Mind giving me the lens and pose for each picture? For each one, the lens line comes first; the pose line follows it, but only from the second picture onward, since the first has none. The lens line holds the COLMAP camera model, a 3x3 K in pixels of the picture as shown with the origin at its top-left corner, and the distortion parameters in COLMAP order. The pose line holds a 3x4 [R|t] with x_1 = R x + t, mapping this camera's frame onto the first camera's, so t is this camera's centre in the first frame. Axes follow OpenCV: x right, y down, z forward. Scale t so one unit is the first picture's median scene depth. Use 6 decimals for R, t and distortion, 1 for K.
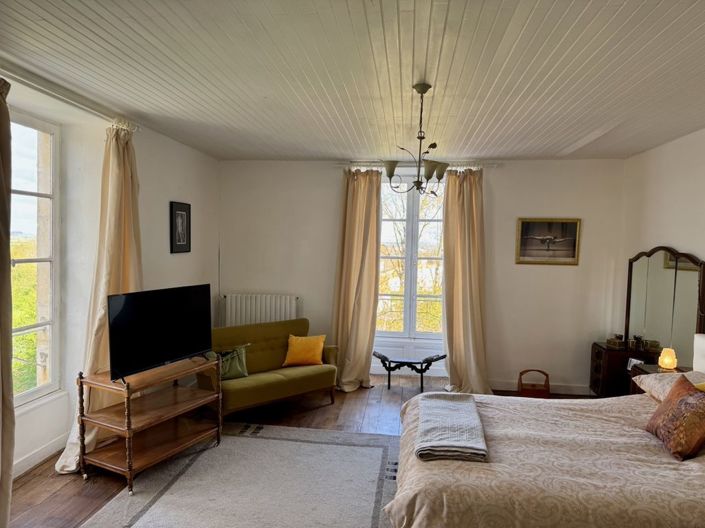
lens RADIAL K [[492.3, 0, 352.5], [0, 492.3, 264.0], [0, 0, 1]] dist [0.097961, -0.113715]
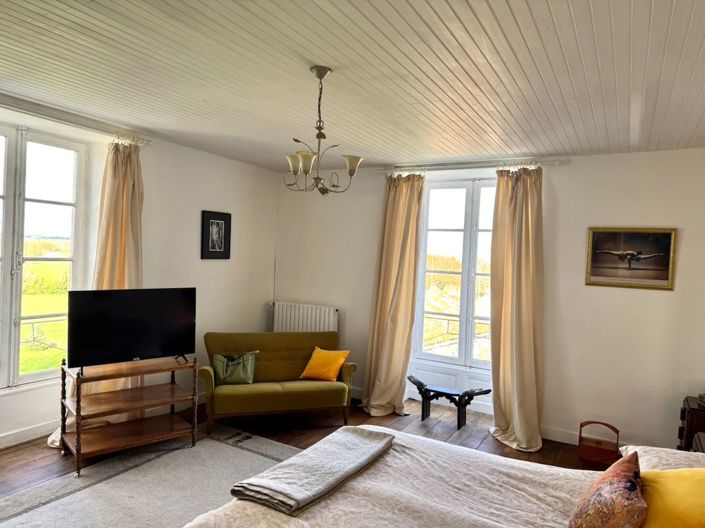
lens RADIAL K [[492.3, 0, 352.5], [0, 492.3, 264.0], [0, 0, 1]] dist [0.097961, -0.113715]
pose [[0.921698, 0.028885, -0.386830, 0.304640], [-0.042726, 0.998716, -0.027228, 0.003991], [0.385547, 0.041624, 0.921749, 0.127701]]
